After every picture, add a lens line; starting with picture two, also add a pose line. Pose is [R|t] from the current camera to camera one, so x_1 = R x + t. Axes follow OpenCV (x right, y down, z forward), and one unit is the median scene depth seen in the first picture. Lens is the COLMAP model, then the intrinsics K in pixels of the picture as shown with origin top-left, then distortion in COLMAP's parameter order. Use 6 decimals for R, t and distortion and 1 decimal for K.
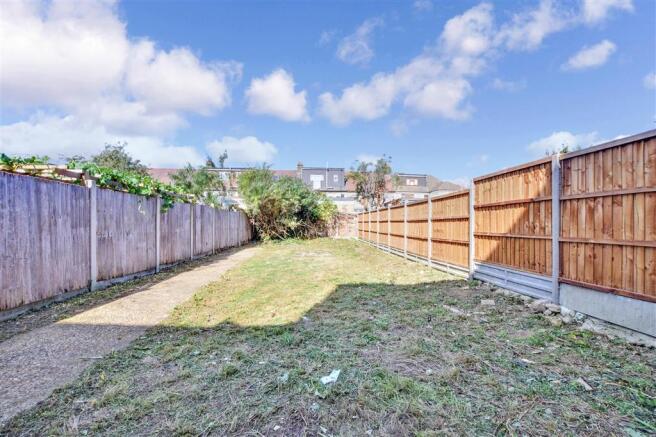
lens RADIAL K [[290.3, 0, 322.9], [0, 290.3, 221.0], [0, 0, 1]] dist [-0.026560, 0.000500]
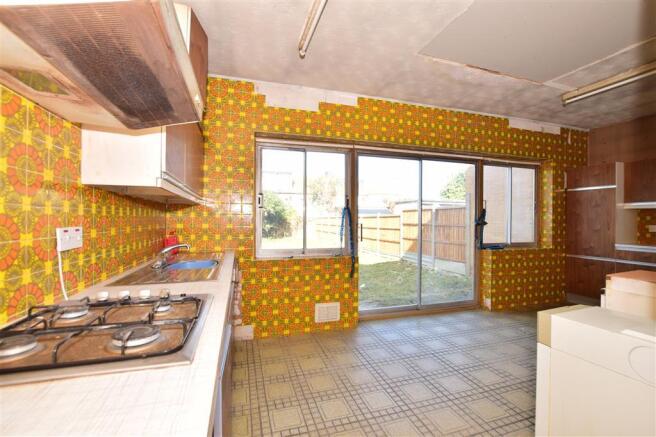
lens RADIAL K [[290.3, 0, 329.3], [0, 290.3, 219.9], [0, 0, 1]] dist [-0.026560, 0.000500]
pose [[0.969408, 0.006489, 0.245369, -0.430760], [-0.008904, 0.999922, 0.008733, -0.083780], [-0.245293, -0.010651, 0.969390, -0.768902]]
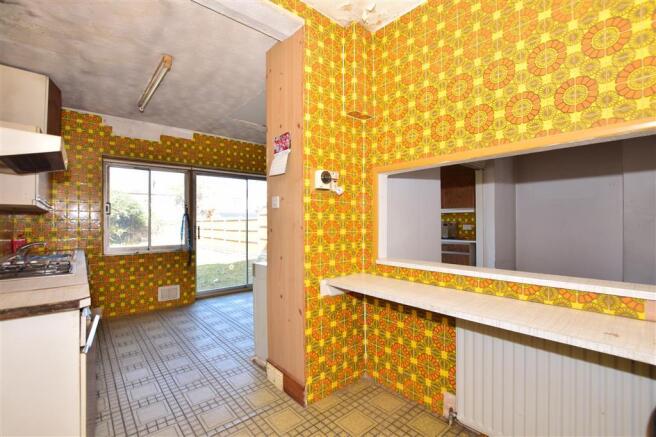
lens RADIAL K [[290.3, 0, 329.3], [0, 290.3, 221.1], [0, 0, 1]] dist [-0.026560, 0.000500]
pose [[0.786375, 0.001367, 0.617748, -0.428226], [-0.002700, 0.999996, 0.001223, -0.087245], [-0.617744, -0.002629, 0.786375, -1.069282]]
